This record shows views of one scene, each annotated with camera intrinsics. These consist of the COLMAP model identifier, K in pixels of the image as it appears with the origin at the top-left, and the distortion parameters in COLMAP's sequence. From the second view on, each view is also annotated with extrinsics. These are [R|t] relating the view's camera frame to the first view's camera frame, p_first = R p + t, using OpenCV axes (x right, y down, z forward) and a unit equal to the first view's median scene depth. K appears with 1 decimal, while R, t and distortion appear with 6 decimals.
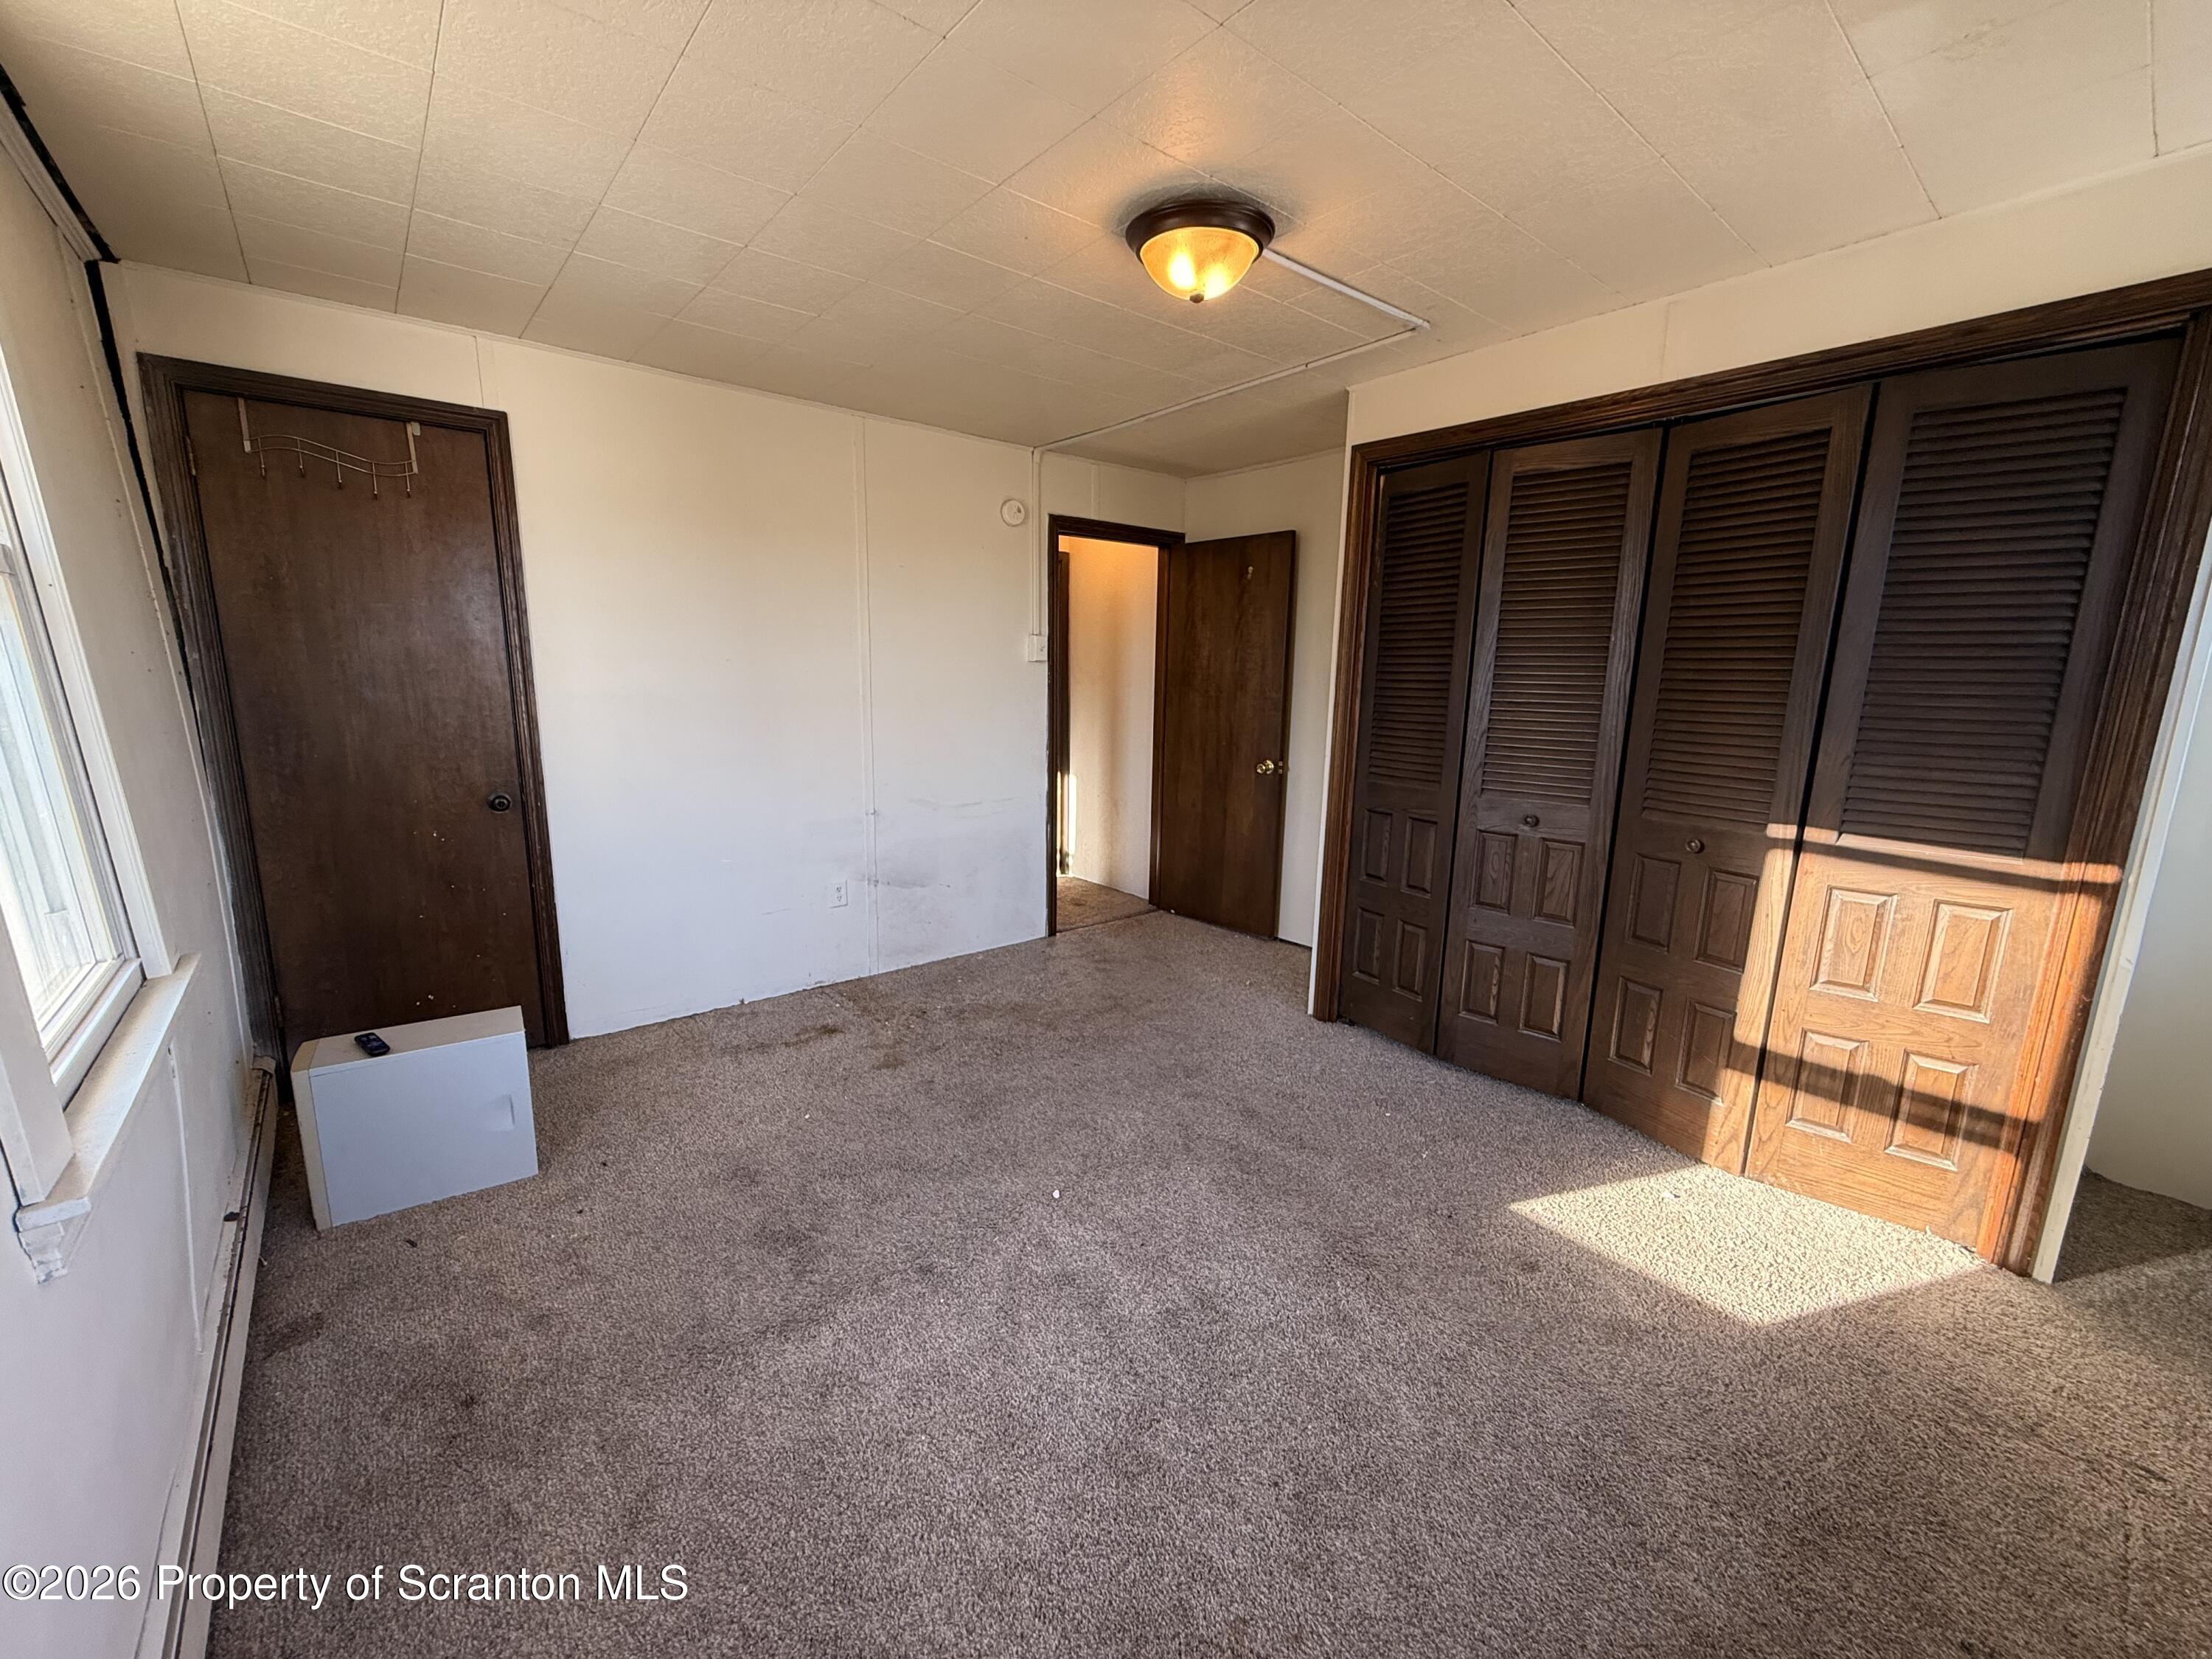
lens RADIAL K [[884.8, 0, 1102.9], [0, 884.8, 833.1], [0, 0, 1]] dist [-0.000315, -0.000041]
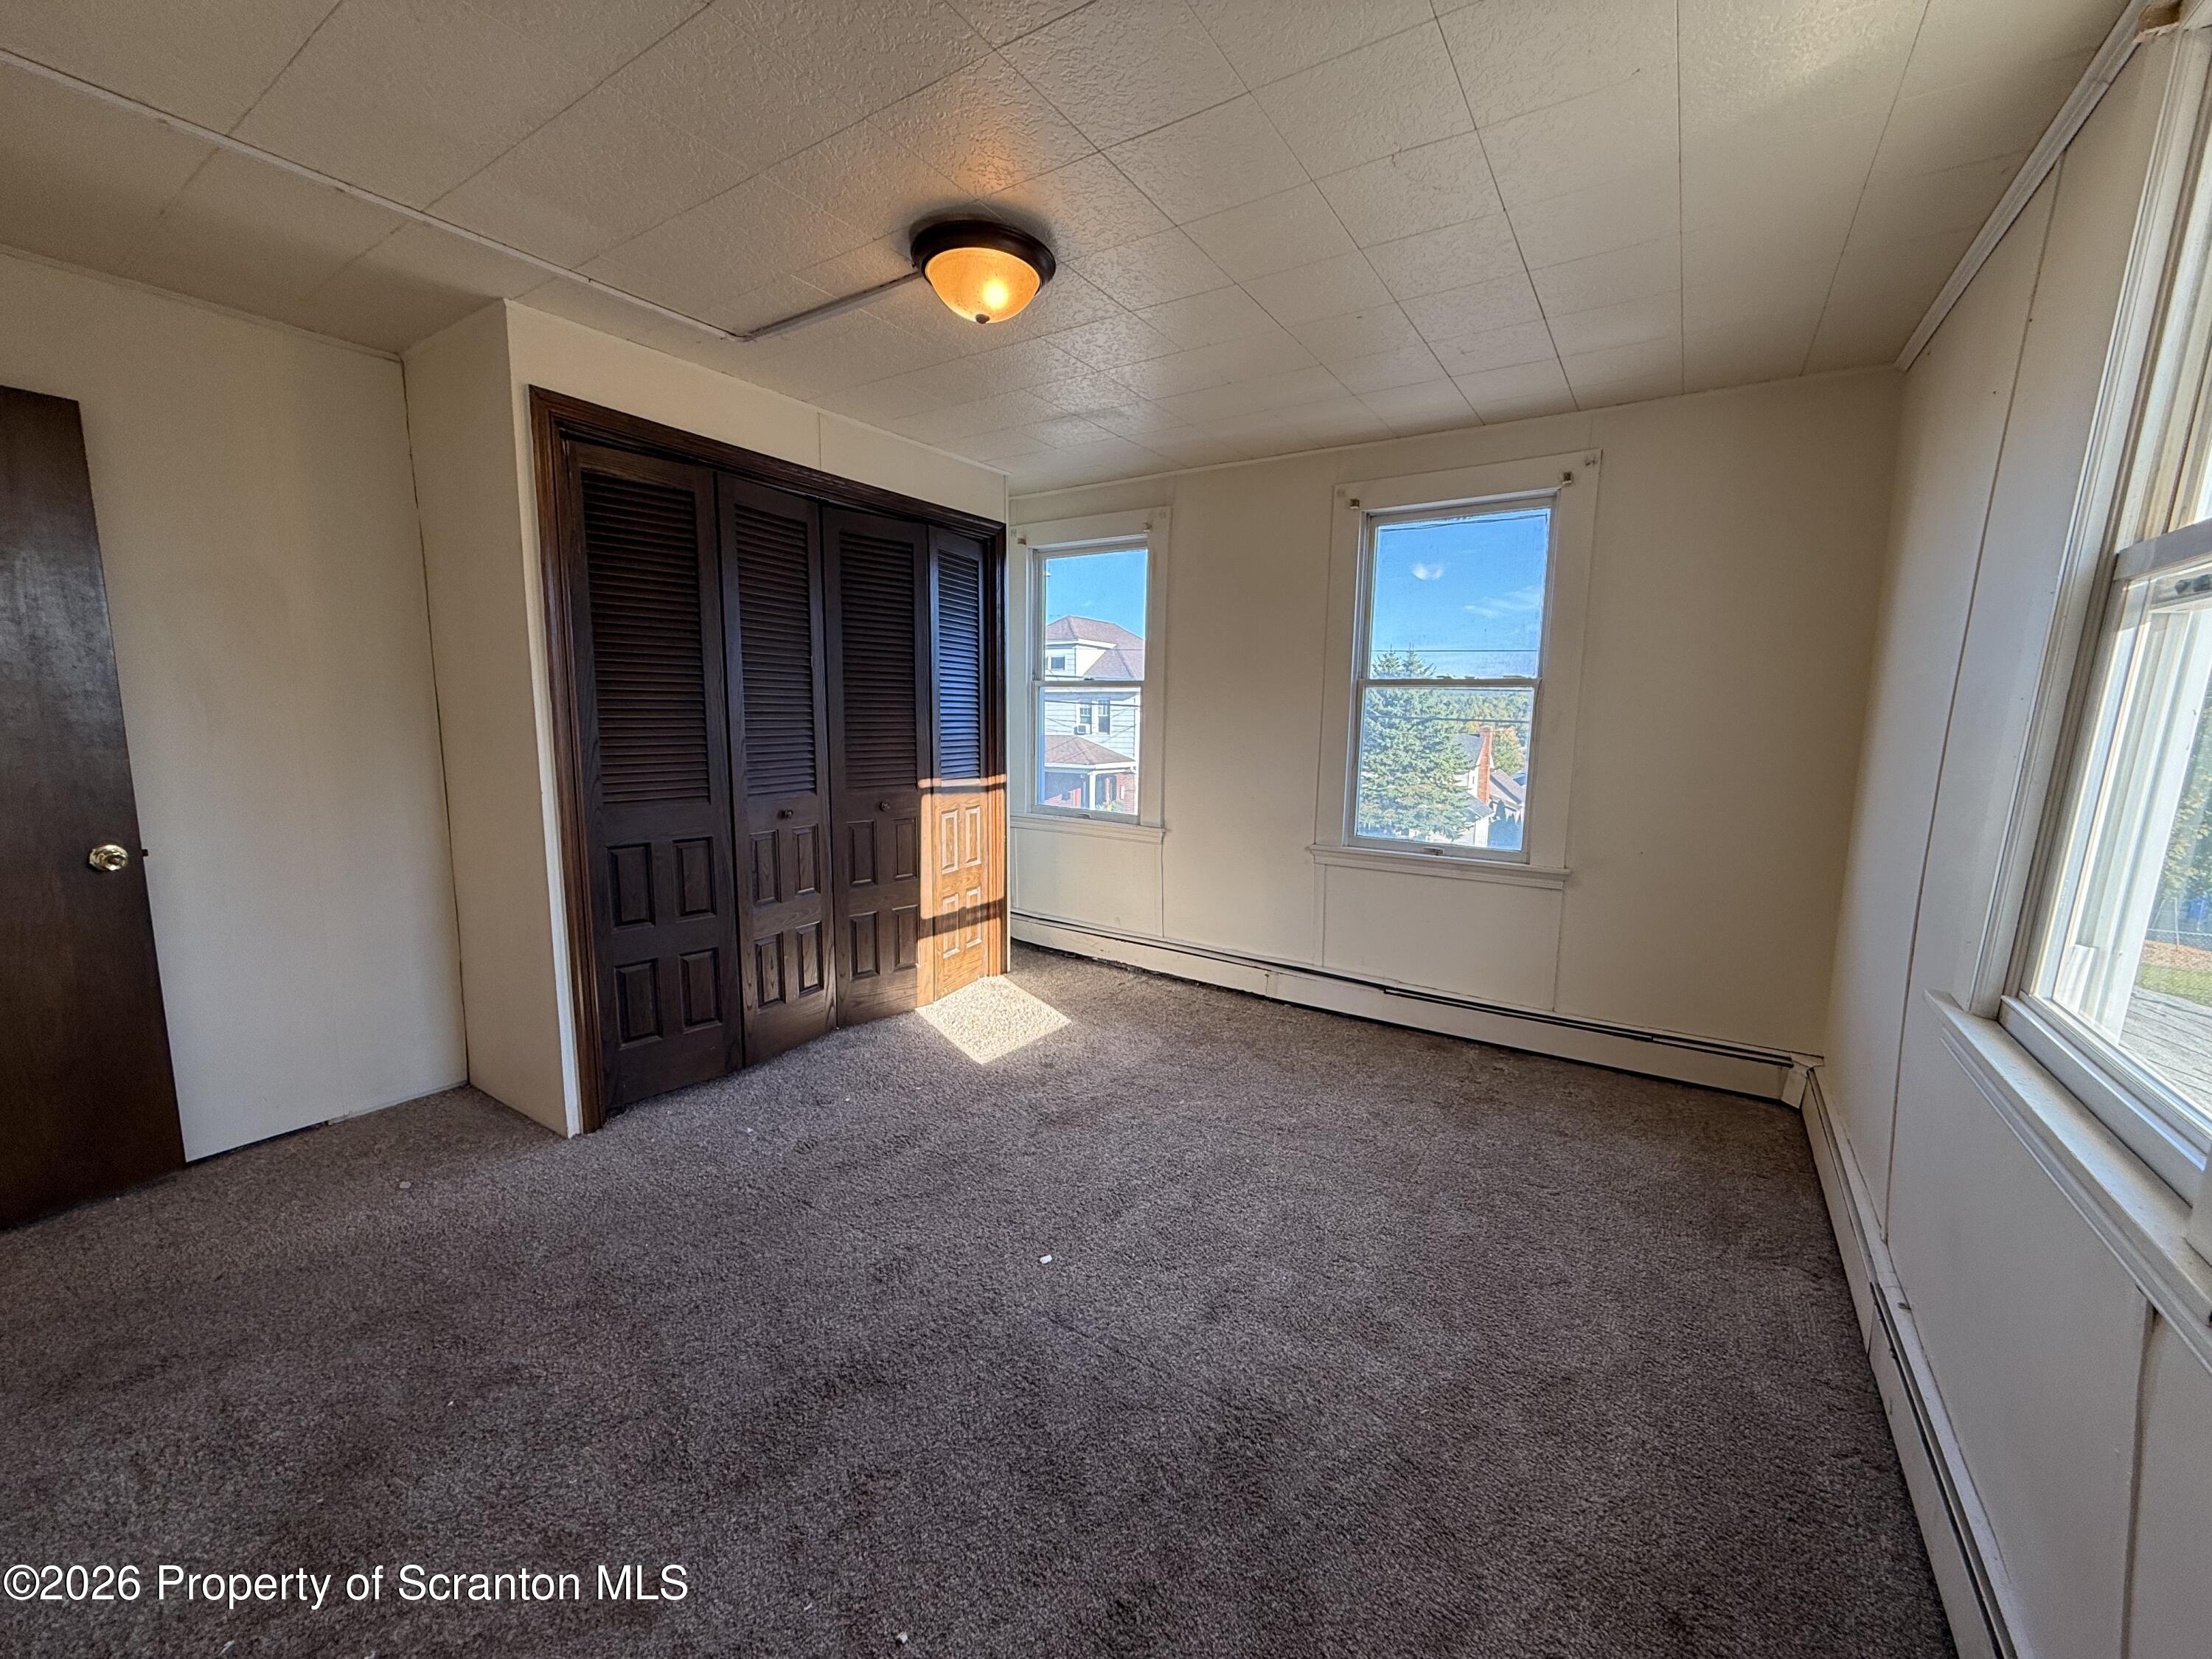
lens RADIAL K [[884.8, 0, 1102.9], [0, 884.8, 833.1], [0, 0, 1]] dist [-0.000315, -0.000041]
pose [[-0.284966, -0.150377, 0.946668, -0.883151], [0.161978, 0.965860, 0.202184, -0.190606], [-0.944753, 0.210955, -0.250880, 1.114906]]
